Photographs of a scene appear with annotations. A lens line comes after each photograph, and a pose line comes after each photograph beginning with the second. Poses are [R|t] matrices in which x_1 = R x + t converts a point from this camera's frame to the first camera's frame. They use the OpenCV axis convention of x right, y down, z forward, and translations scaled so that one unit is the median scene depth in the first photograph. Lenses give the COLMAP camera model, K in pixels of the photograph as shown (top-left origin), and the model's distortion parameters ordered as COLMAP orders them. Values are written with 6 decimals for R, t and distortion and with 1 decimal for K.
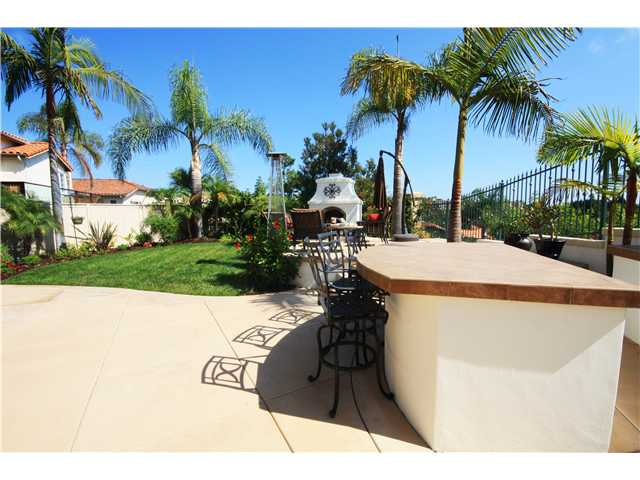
lens RADIAL K [[290.9, 0, 319.6], [0, 290.9, 243.6], [0, 0, 1]] dist [-0.003611, -0.000509]
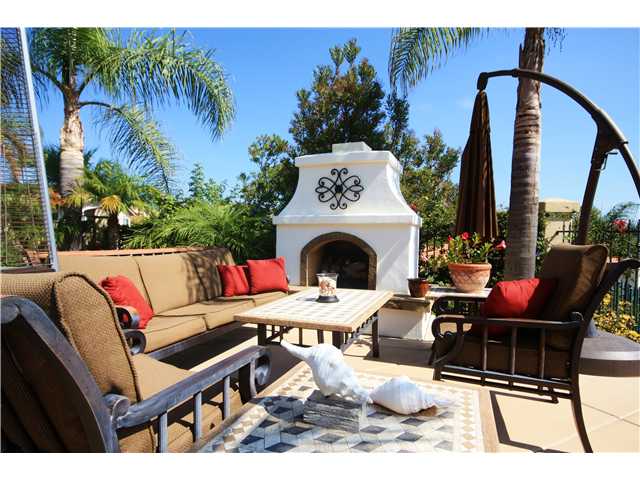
lens RADIAL K [[328.1, 0, 321.2], [0, 328.1, 242.7], [0, 0, 1]] dist [-0.000761, 0.000047]
pose [[0.994805, 0.024857, -0.098720, 0.054330], [-0.032321, 0.996679, -0.074740, -0.071297], [0.096535, 0.077543, 0.992305, 0.513261]]
